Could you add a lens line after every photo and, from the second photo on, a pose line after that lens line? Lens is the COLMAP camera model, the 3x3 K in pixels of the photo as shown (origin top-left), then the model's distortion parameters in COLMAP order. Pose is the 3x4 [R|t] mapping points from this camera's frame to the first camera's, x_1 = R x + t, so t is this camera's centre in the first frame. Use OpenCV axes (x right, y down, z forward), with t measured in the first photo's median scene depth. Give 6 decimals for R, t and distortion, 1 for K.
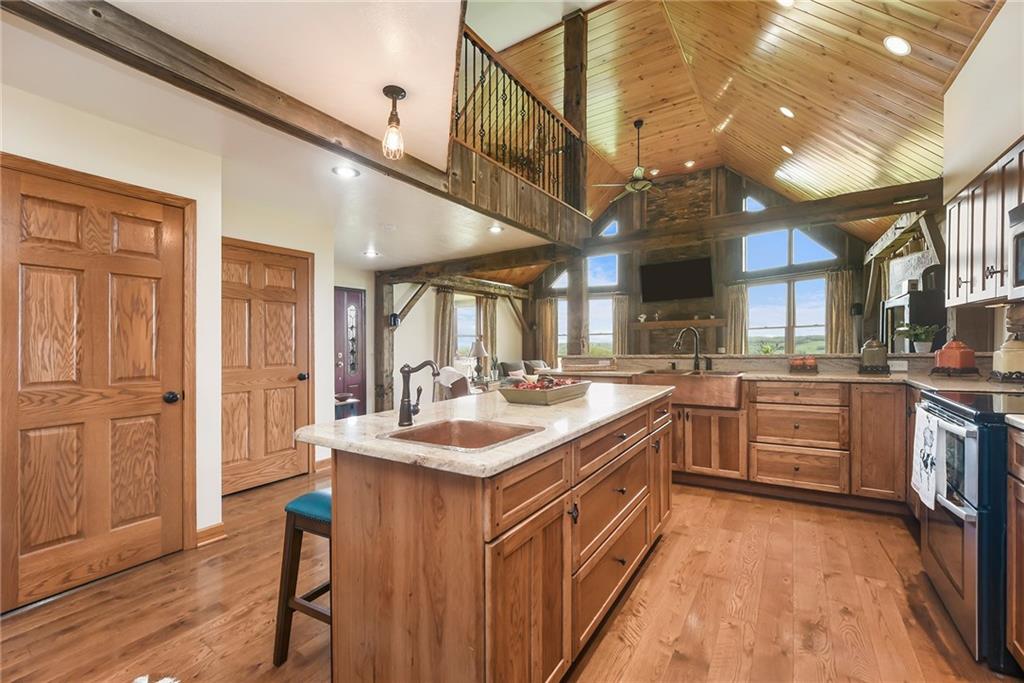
lens RADIAL K [[413.5, 0, 503.9], [0, 413.5, 346.1], [0, 0, 1]] dist [-0.008764, -0.002223]
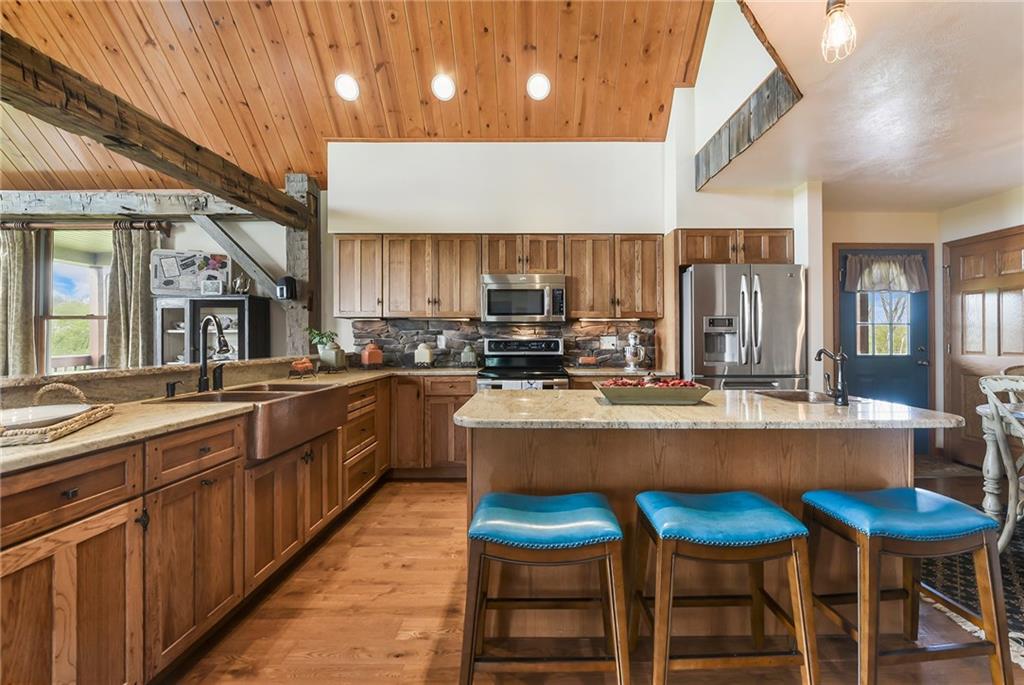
lens RADIAL K [[423.1, 0, 551.5], [0, 423.1, 343.8], [0, 0, 1]] dist [-0.015365, -0.000326]
pose [[-0.586347, 0.012496, 0.809964, -0.265273], [0.018027, 0.999835, -0.002376, 0.002489], [-0.809859, 0.013208, -0.586475, 0.903590]]
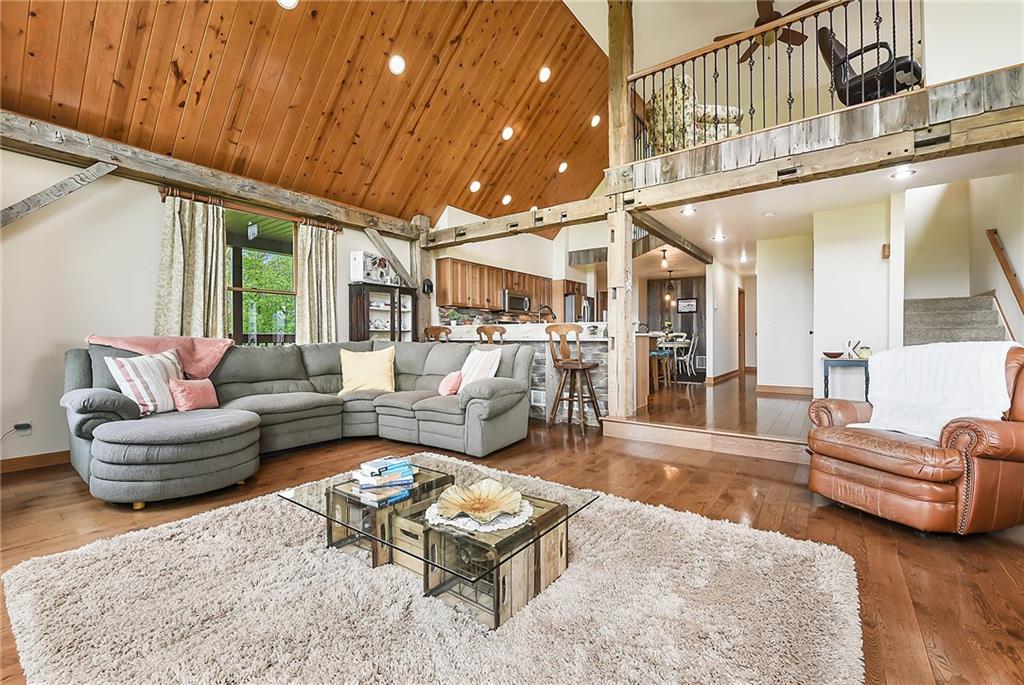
lens RADIAL K [[423.1, 0, 536.2], [0, 423.1, 340.7], [0, 0, 1]] dist [-0.015365, -0.000326]
pose [[-0.999764, 0.021719, 0.000969, 0.481327], [0.021728, 0.999703, 0.011071, 0.065308], [-0.000728, 0.011089, -0.999938, 2.482393]]
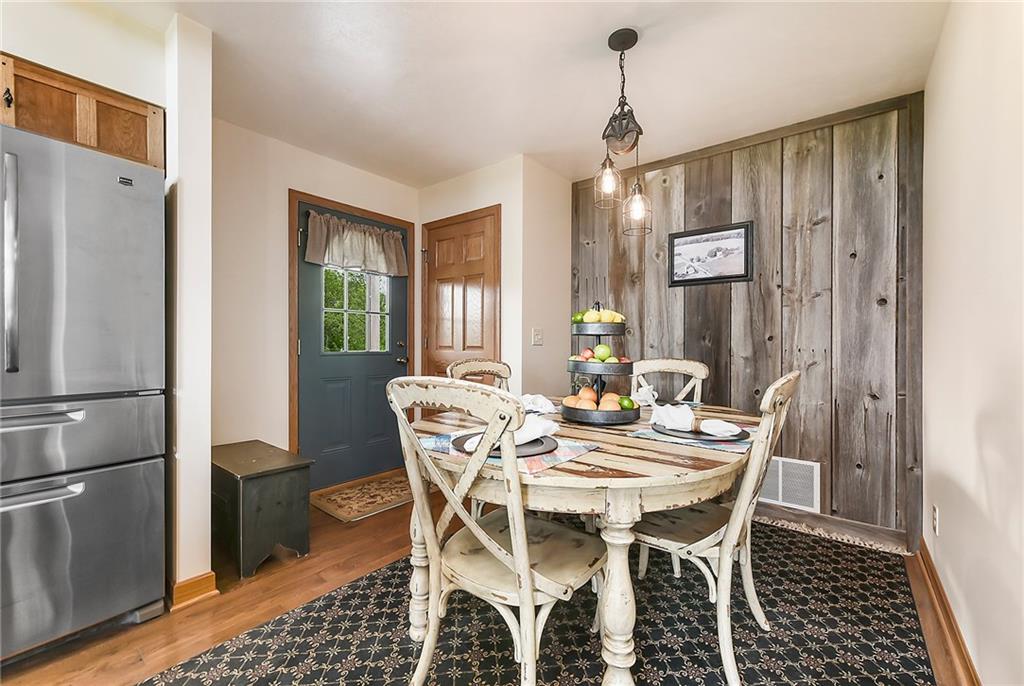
lens RADIAL K [[423.1, 0, 504.2], [0, 423.1, 347.0], [0, 0, 1]] dist [-0.015365, -0.000326]
pose [[-0.996007, 0.017368, 0.087569, -0.252444], [0.018110, 0.999806, 0.007683, 0.032589], [-0.087418, 0.009238, -0.996129, 0.375471]]
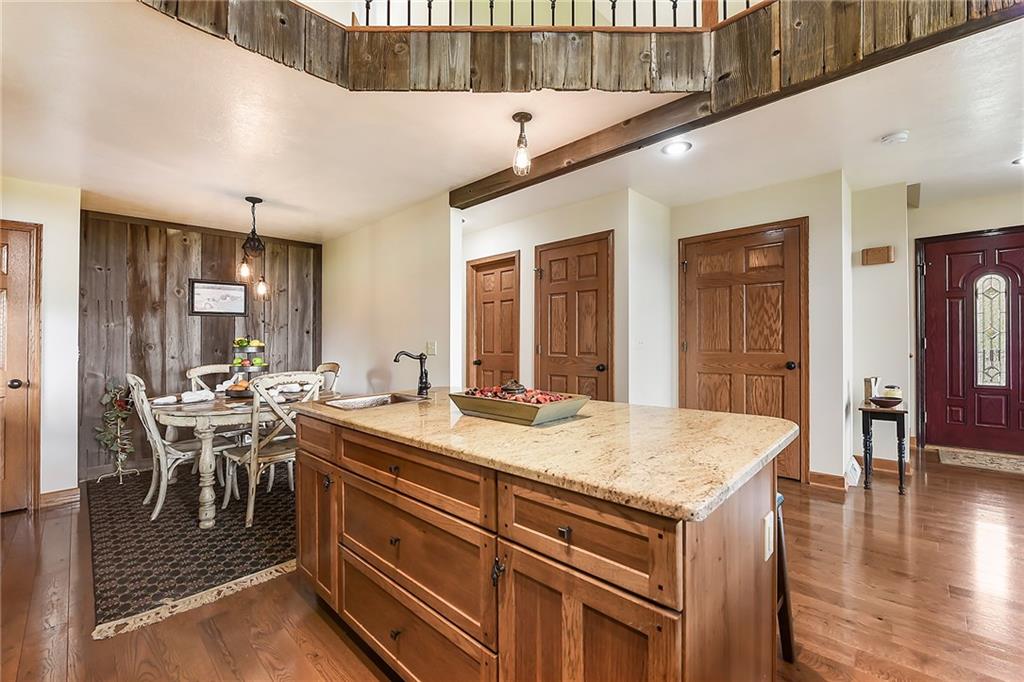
lens RADIAL K [[413.5, 0, 516.1], [0, 413.5, 336.5], [0, 0, 1]] dist [-0.008764, -0.002223]
pose [[-0.155112, 0.016041, -0.987767, 0.464733], [0.019845, 0.999717, 0.013119, -0.009110], [0.987697, -0.017567, -0.155387, 0.595569]]
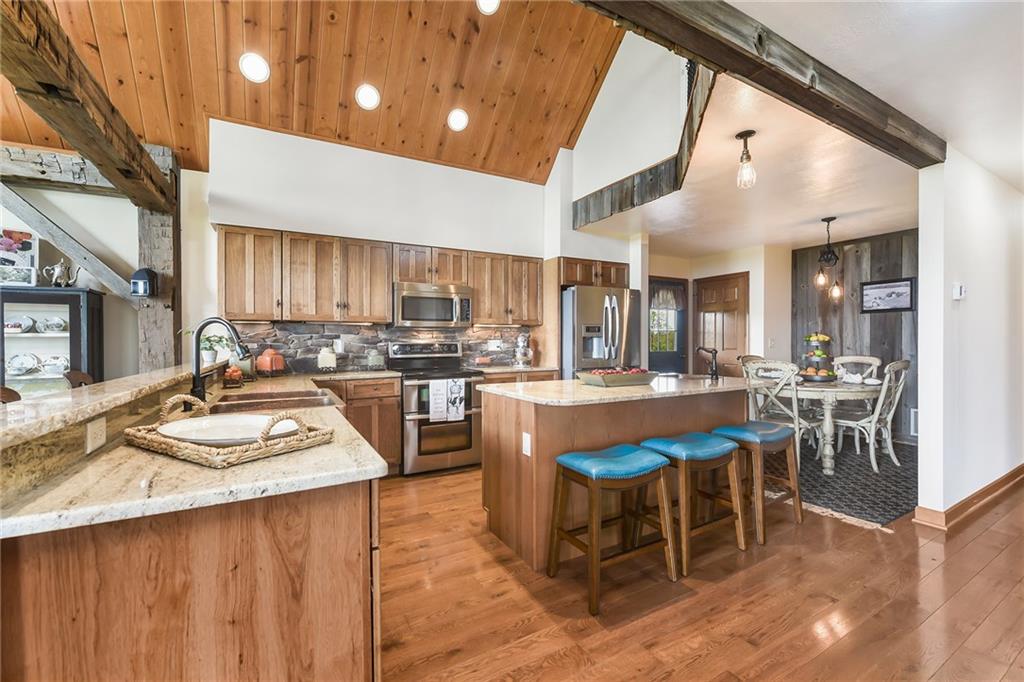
lens RADIAL K [[413.5, 0, 519.5], [0, 413.5, 346.8], [0, 0, 1]] dist [-0.008764, -0.002223]
pose [[-0.897343, 0.022744, 0.440747, -0.087421], [0.028555, 0.999571, 0.006556, -0.002014], [-0.440409, 0.018469, -0.897607, 1.237313]]
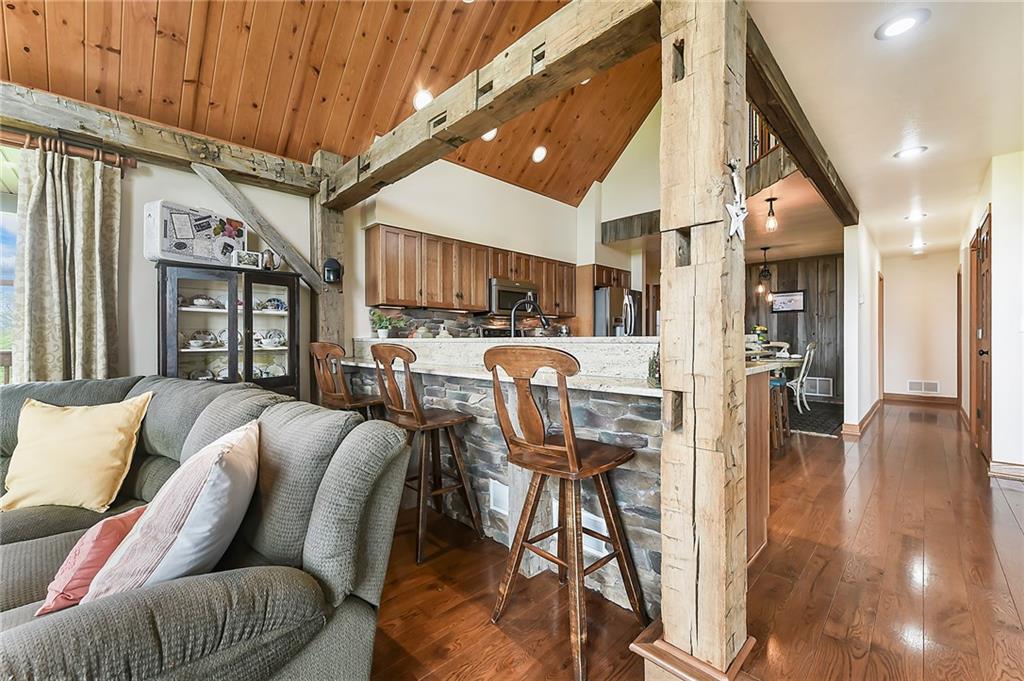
lens RADIAL K [[413.5, 0, 505.8], [0, 413.5, 344.8], [0, 0, 1]] dist [-0.008764, -0.002223]
pose [[-0.980195, 0.022293, 0.196777, 0.344788], [0.024737, 0.999644, 0.009970, 0.027874], [-0.196484, 0.014640, -0.980398, 1.690968]]
